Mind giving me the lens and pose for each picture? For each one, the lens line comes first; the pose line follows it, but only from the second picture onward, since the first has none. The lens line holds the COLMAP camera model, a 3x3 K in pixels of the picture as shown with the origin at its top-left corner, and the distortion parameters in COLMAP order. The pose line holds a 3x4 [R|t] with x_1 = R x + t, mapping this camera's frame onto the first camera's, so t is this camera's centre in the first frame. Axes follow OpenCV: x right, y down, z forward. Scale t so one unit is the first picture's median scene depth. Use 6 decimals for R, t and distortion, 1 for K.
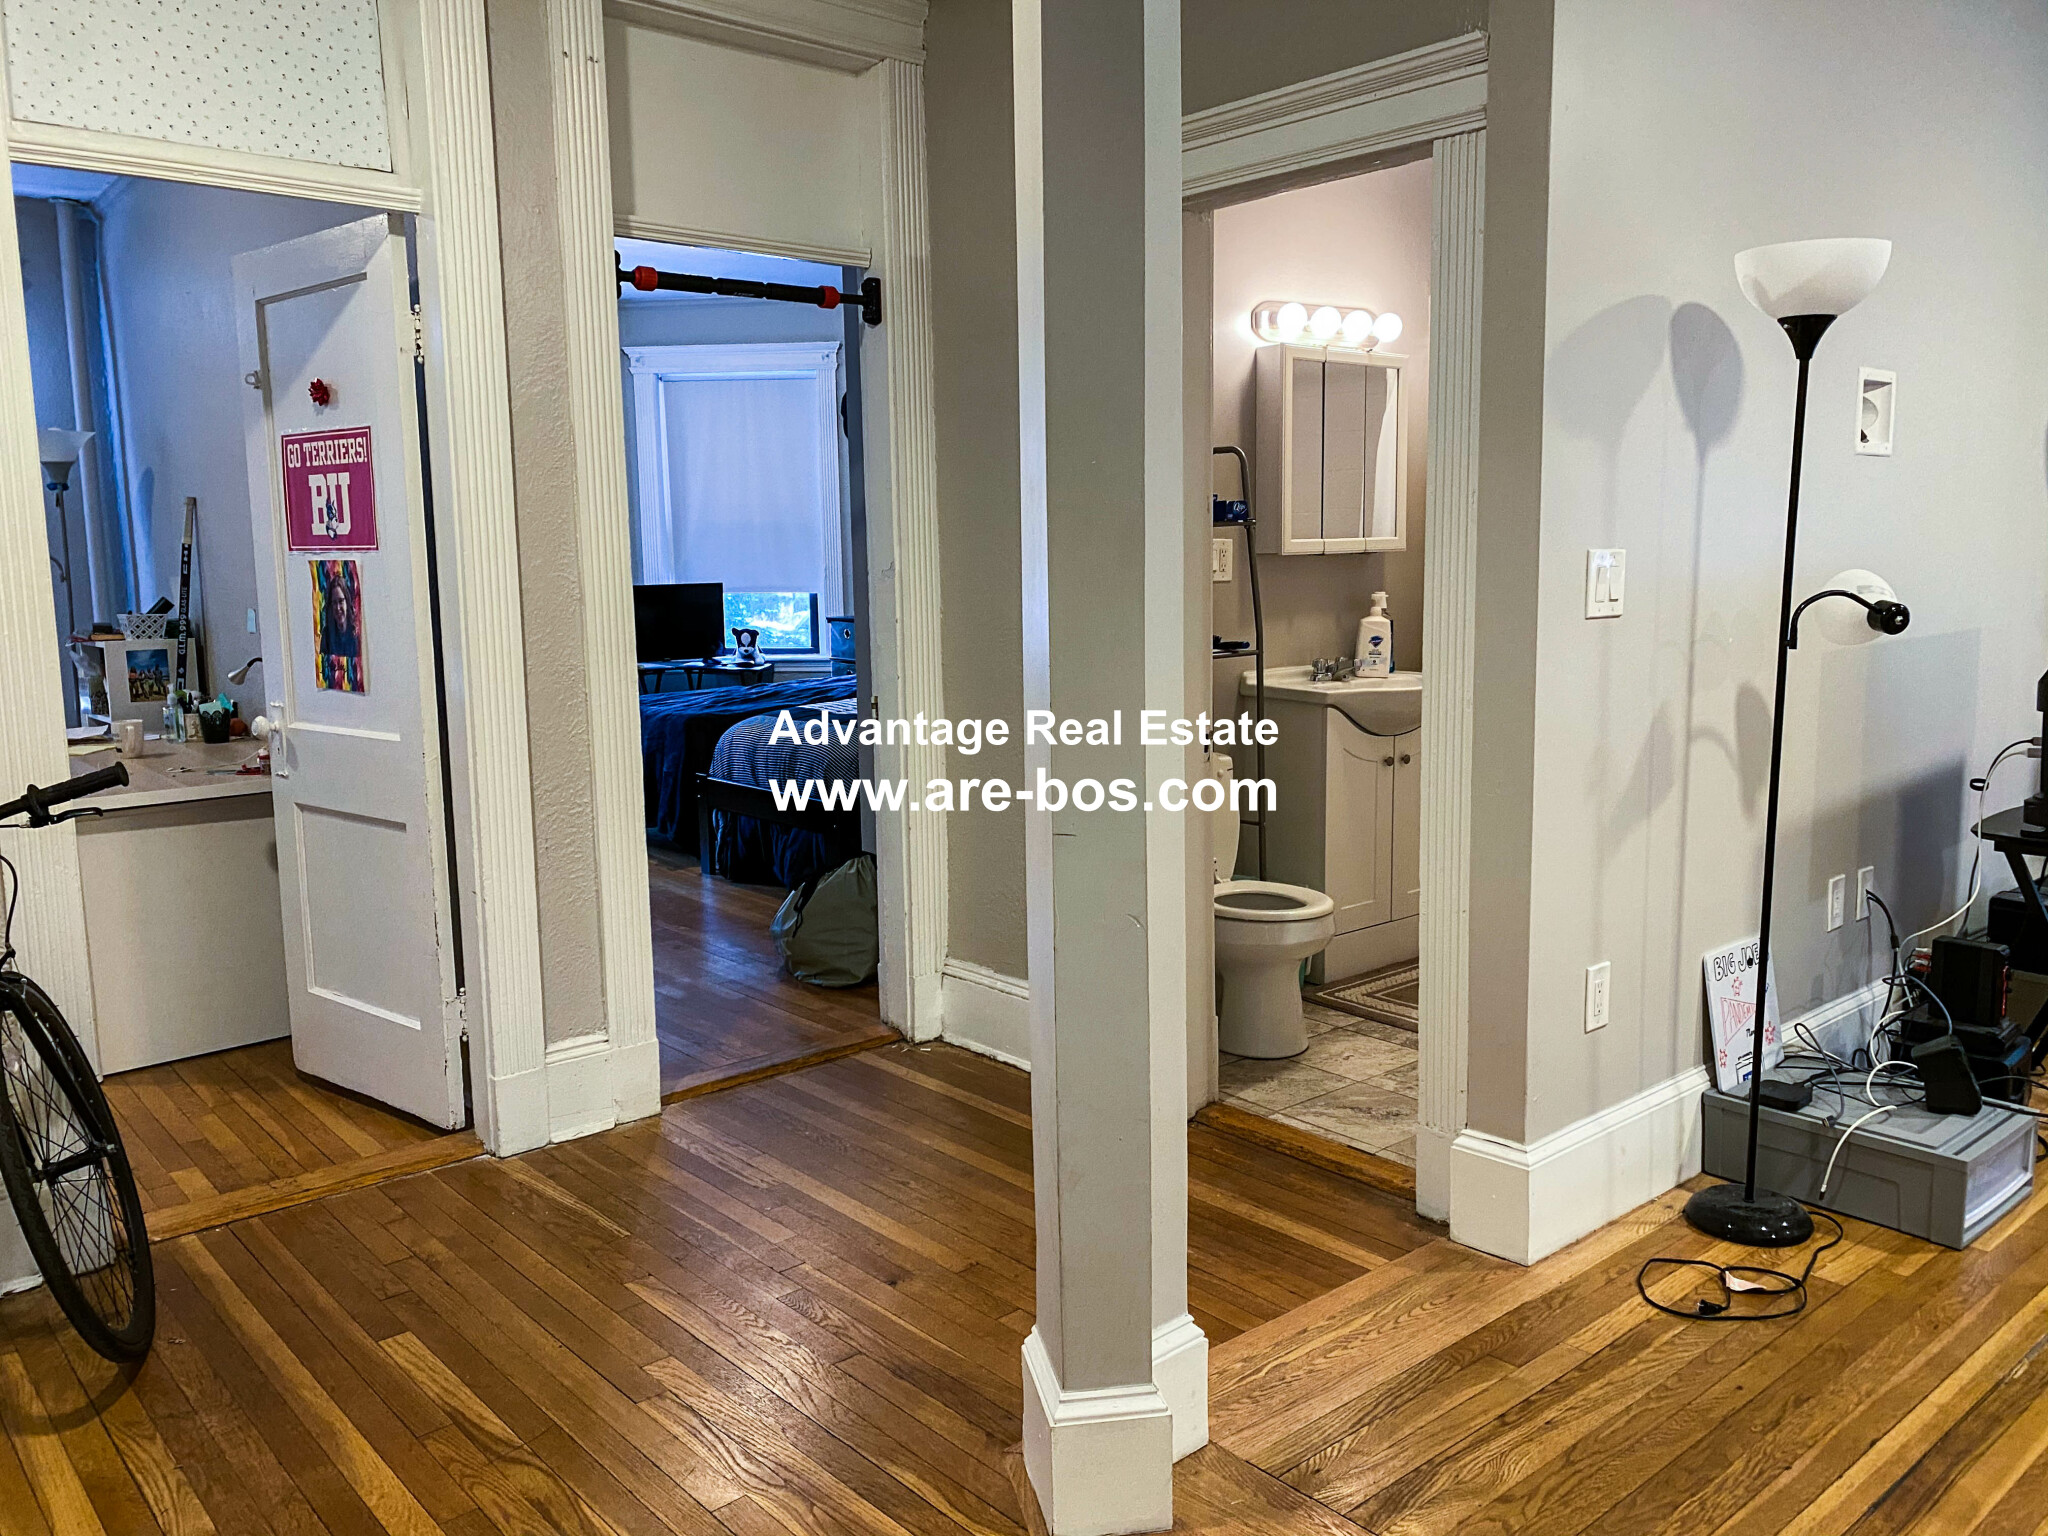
lens RADIAL K [[1519.6, 0, 1024.0], [0, 1519.6, 768.0], [0, 0, 1]] dist [0.002049, 0.003095]
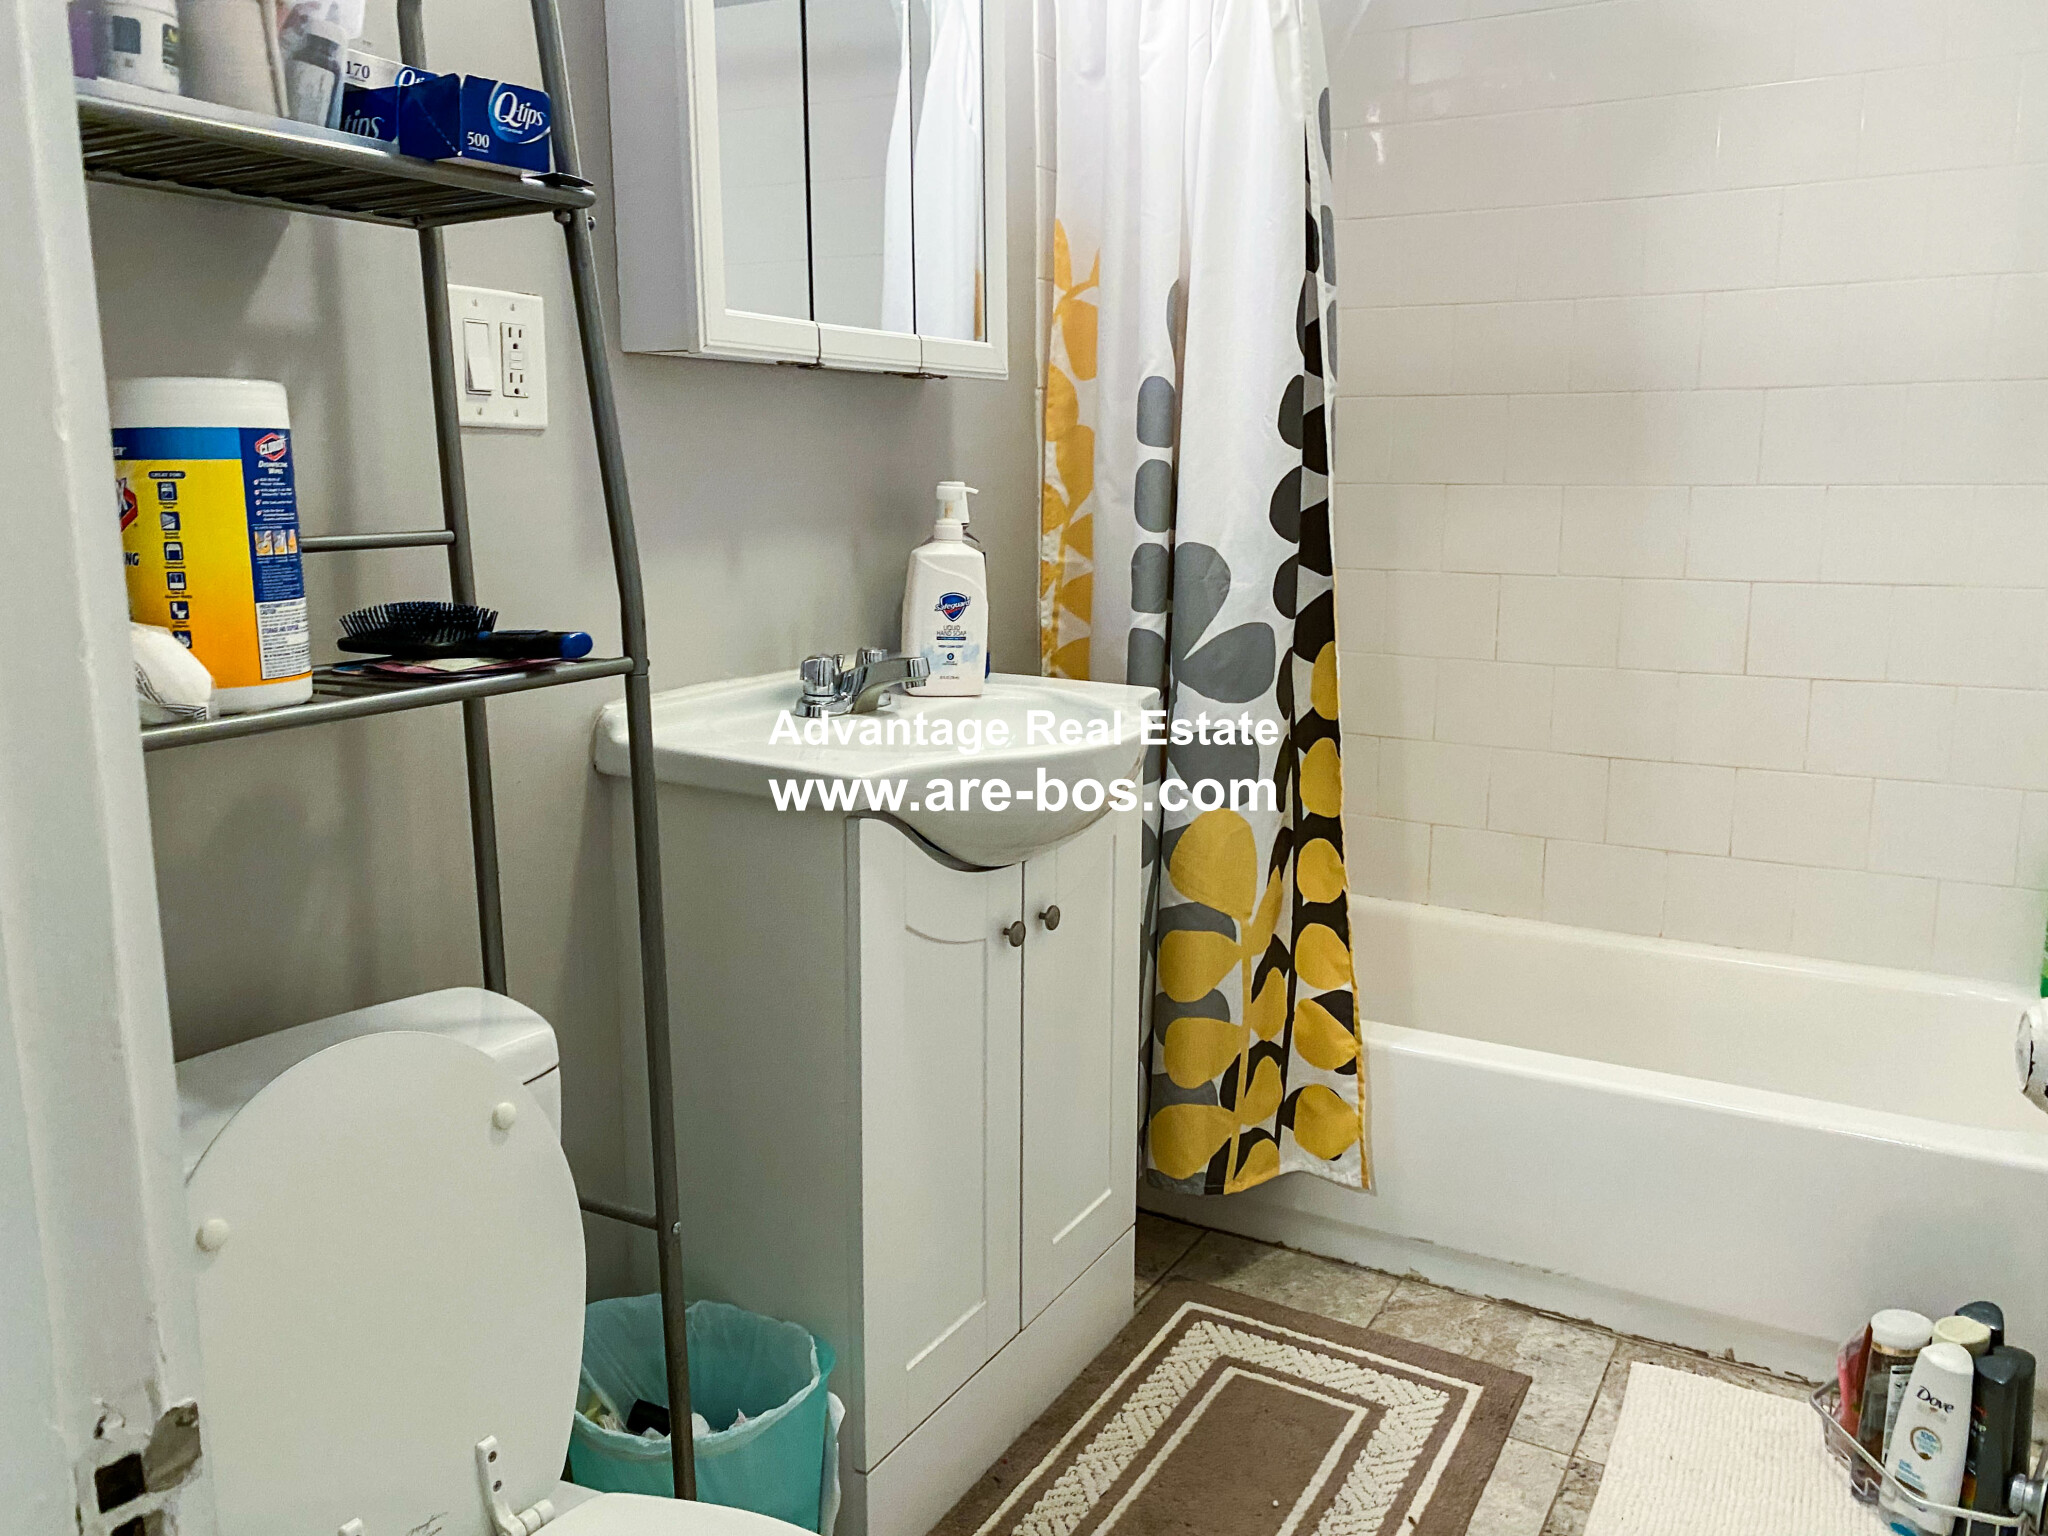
lens RADIAL K [[1600.4, 0, 1016.4], [0, 1600.4, 759.3], [0, 0, 1]] dist [0.077074, -0.001659]
pose [[0.937827, -0.041741, 0.344584, 0.104497], [0.030529, 0.998815, 0.037902, -0.060229], [-0.345757, -0.025026, 0.937990, 0.616489]]
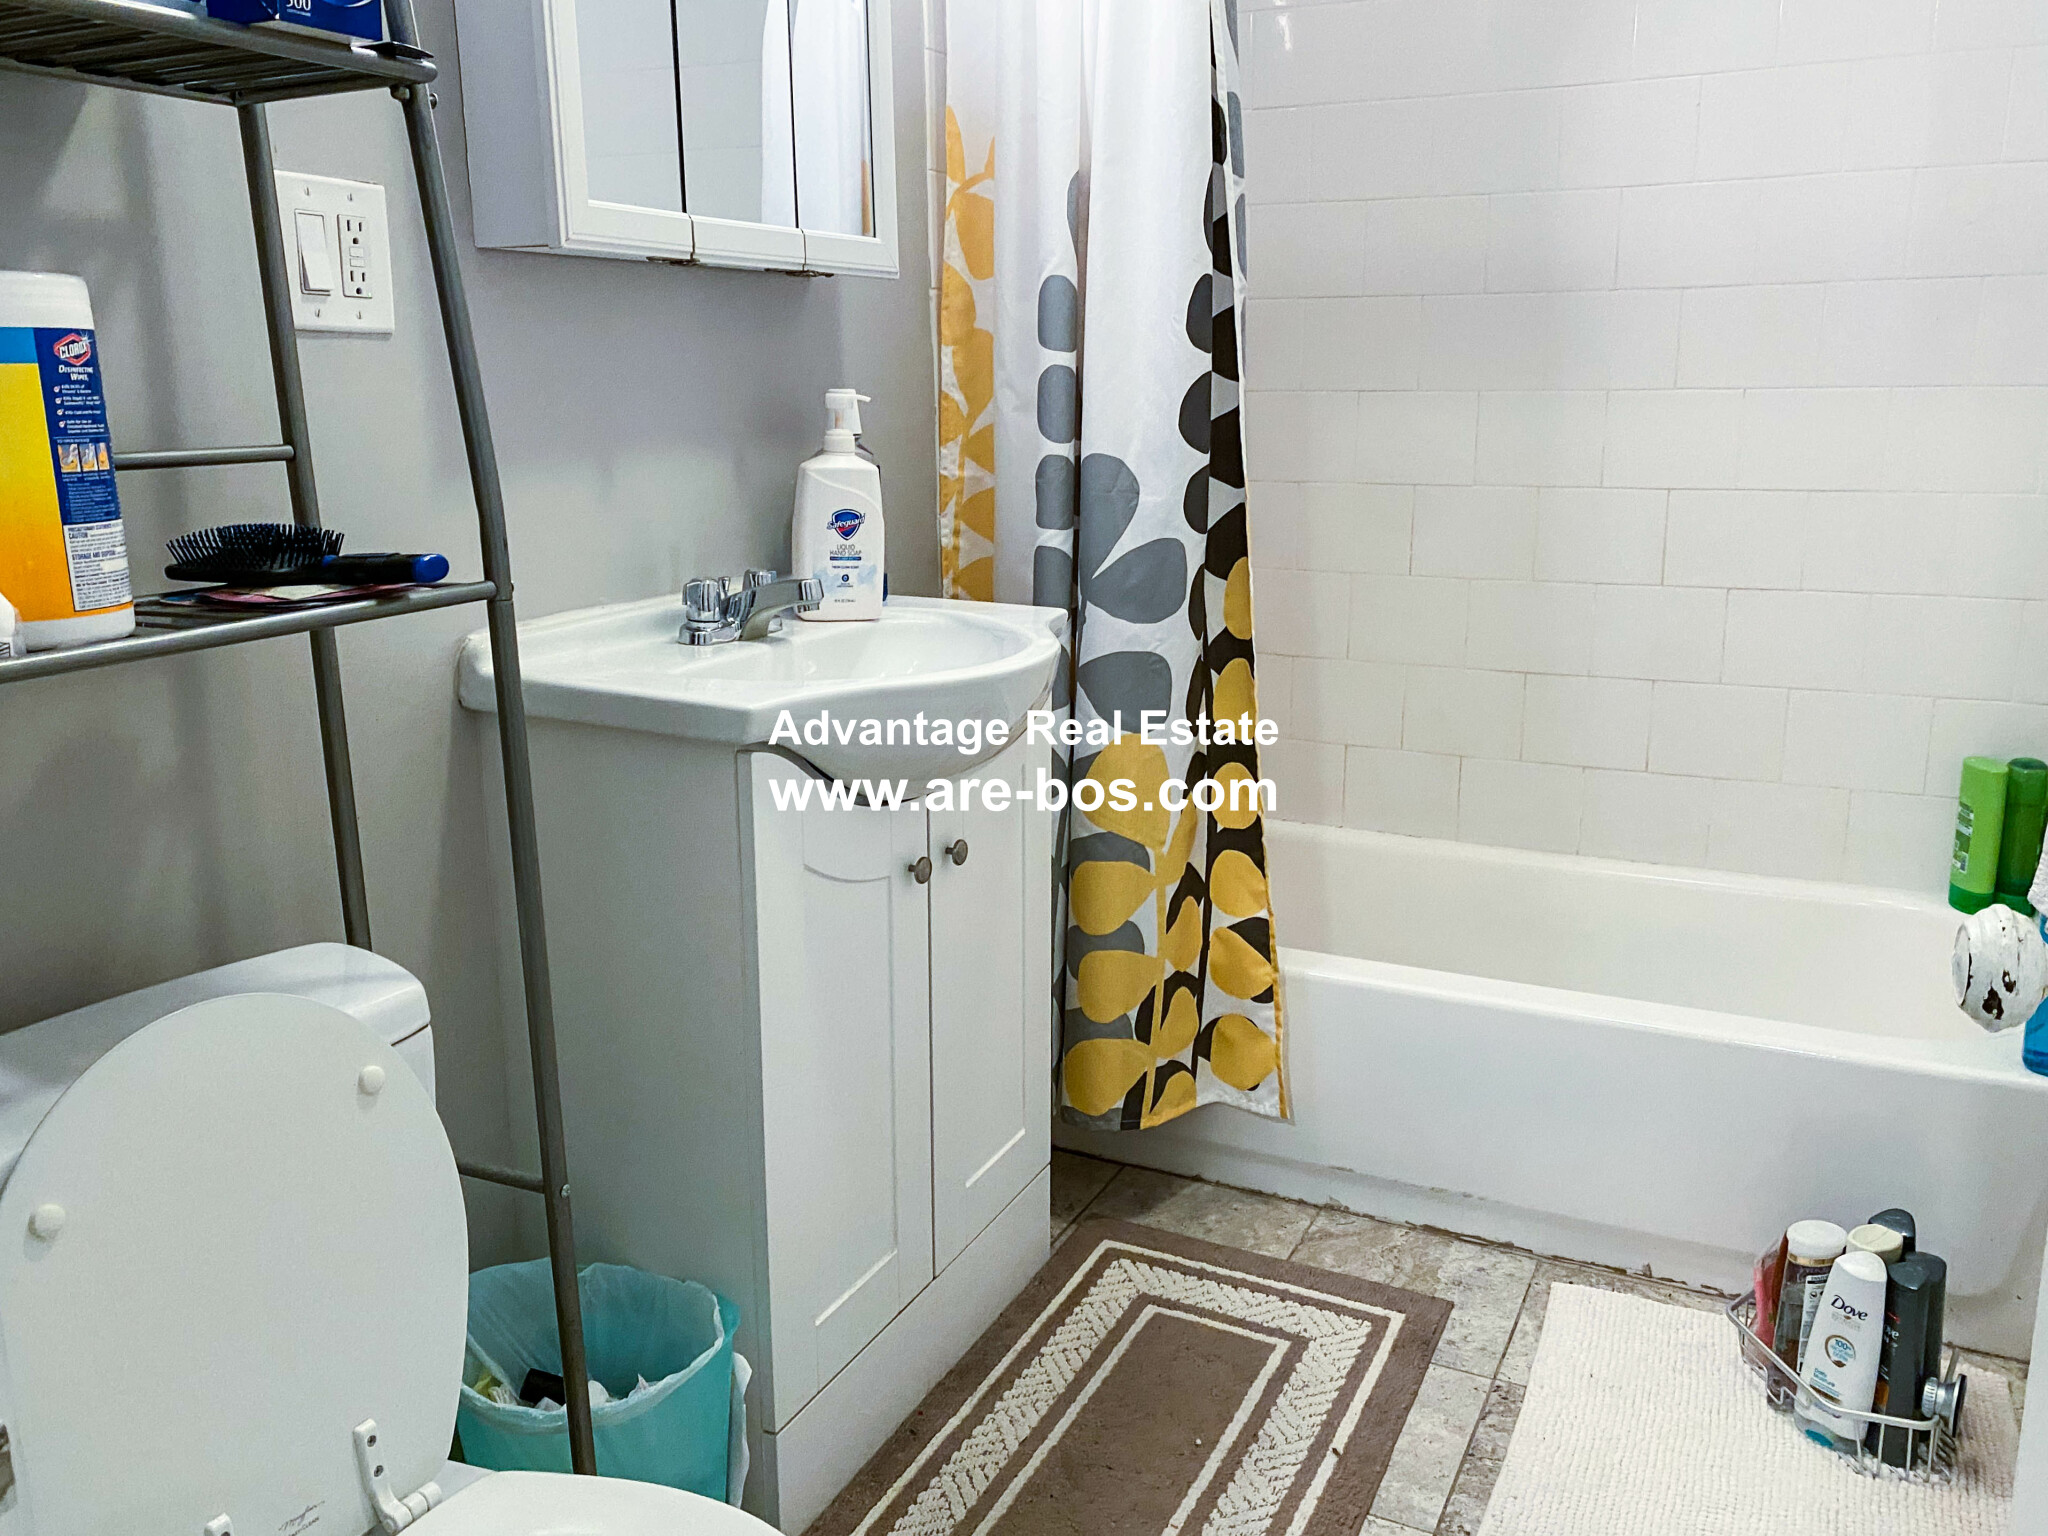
lens RADIAL K [[1663.5, 0, 1016.6], [0, 1663.5, 758.2], [0, 0, 1]] dist [0.080465, -0.106592]
pose [[0.914891, -0.076349, 0.396416, 0.106956], [0.046902, 0.995406, 0.083468, -0.059789], [-0.400968, -0.057771, 0.914269, 0.623132]]
